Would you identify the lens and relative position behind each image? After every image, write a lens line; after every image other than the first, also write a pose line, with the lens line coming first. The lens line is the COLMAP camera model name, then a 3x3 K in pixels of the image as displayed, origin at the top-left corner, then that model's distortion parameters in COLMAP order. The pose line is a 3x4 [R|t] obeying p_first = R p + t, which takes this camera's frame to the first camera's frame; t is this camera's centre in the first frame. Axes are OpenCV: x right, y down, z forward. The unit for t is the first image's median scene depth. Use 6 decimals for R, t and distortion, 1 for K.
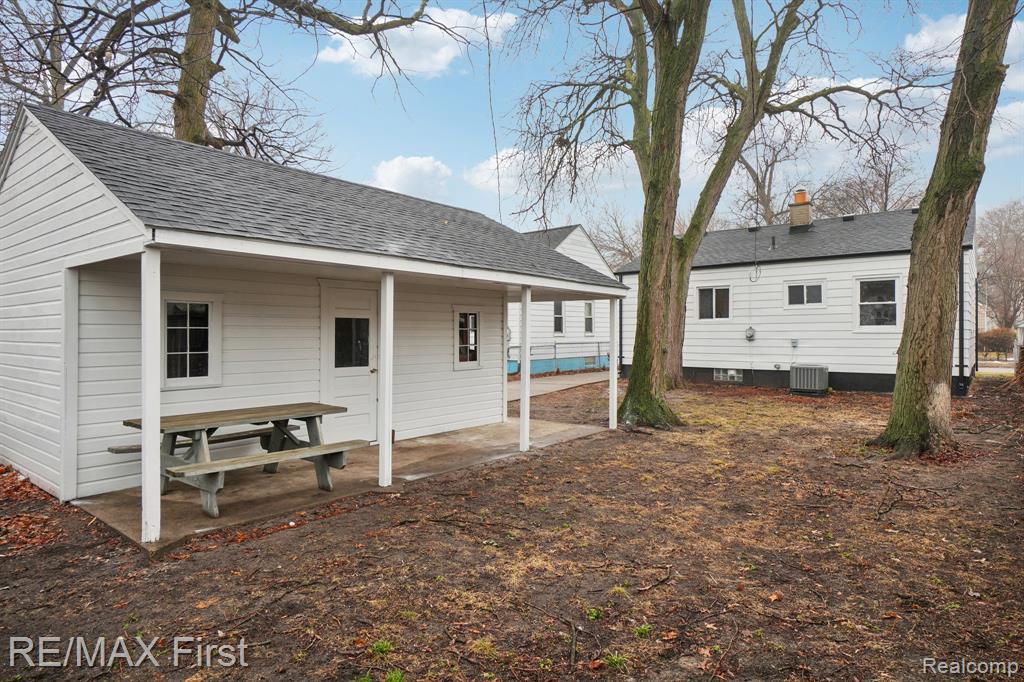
lens RADIAL K [[578.9, 0, 521.2], [0, 578.9, 337.2], [0, 0, 1]] dist [0.000101, -0.000044]
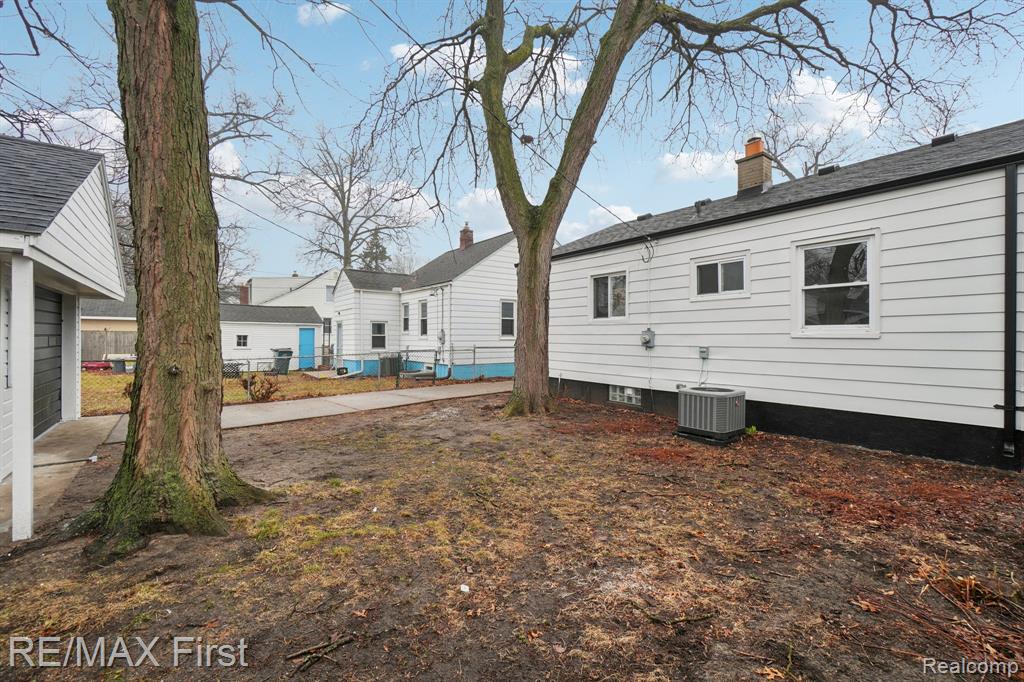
lens RADIAL K [[442.8, 0, 509.4], [0, 442.8, 338.4], [0, 0, 1]] dist [-0.007182, 0.000503]
pose [[0.968271, 0.005597, -0.249841, 0.378630], [-0.005979, 0.999982, -0.000770, -0.004358], [0.249832, 0.002239, 0.968287, 0.456927]]
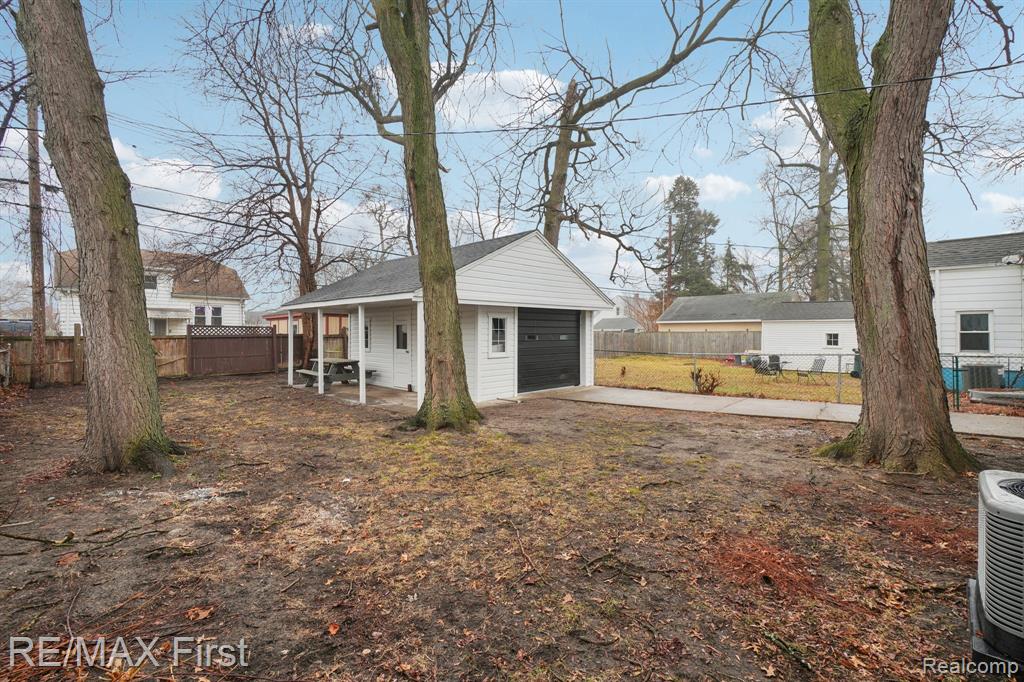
lens RADIAL K [[442.8, 0, 518.2], [0, 442.8, 339.9], [0, 0, 1]] dist [-0.007182, 0.000503]
pose [[-0.098018, 0.010163, -0.995133, 0.490558], [-0.001862, 0.999944, 0.010395, -0.003991], [0.995183, 0.002872, -0.097994, 0.611563]]
